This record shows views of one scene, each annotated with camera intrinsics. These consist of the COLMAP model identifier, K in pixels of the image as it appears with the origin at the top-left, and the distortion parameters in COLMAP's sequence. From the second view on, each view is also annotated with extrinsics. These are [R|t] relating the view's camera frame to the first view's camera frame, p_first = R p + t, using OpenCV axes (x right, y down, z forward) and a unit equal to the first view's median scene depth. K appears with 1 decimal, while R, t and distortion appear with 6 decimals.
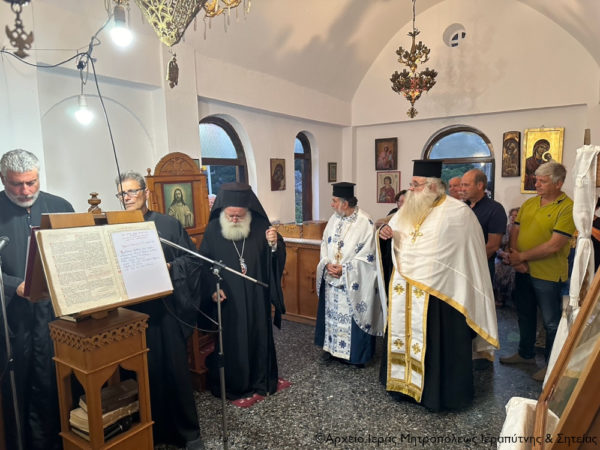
lens RADIAL K [[425.7, 0, 299.0], [0, 425.7, 224.6], [0, 0, 1]] dist [0.086202, -0.108110]
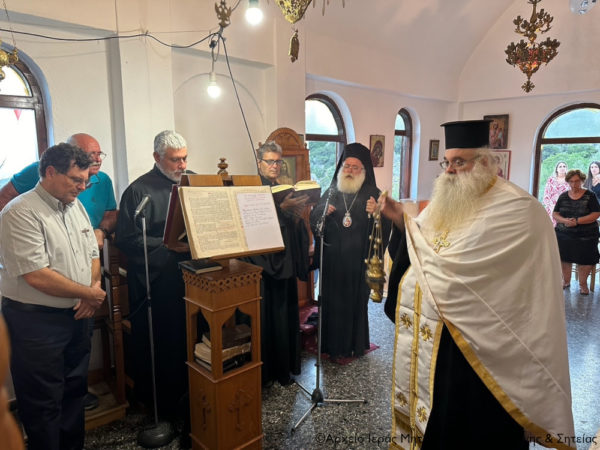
lens RADIAL K [[425.7, 0, 302.5], [0, 425.7, 221.8], [0, 0, 1]] dist [0.086202, -0.108110]
pose [[0.977922, 0.051554, -0.202513, -0.010392], [-0.043910, 0.998150, 0.042060, 0.015028], [0.204307, -0.032239, 0.978376, -0.028554]]
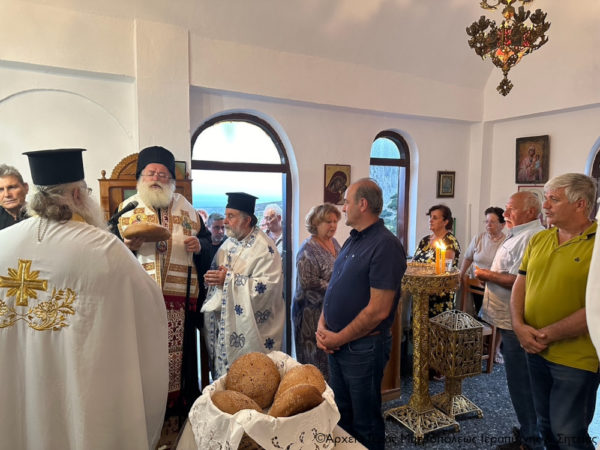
lens RADIAL K [[425.7, 0, 302.1], [0, 425.7, 222.4], [0, 0, 1]] dist [0.086202, -0.108110]
pose [[0.874283, 0.063410, -0.481258, 0.305312], [-0.083425, 0.996308, -0.020283, -0.030892], [0.478195, 0.057882, 0.876344, 0.322789]]
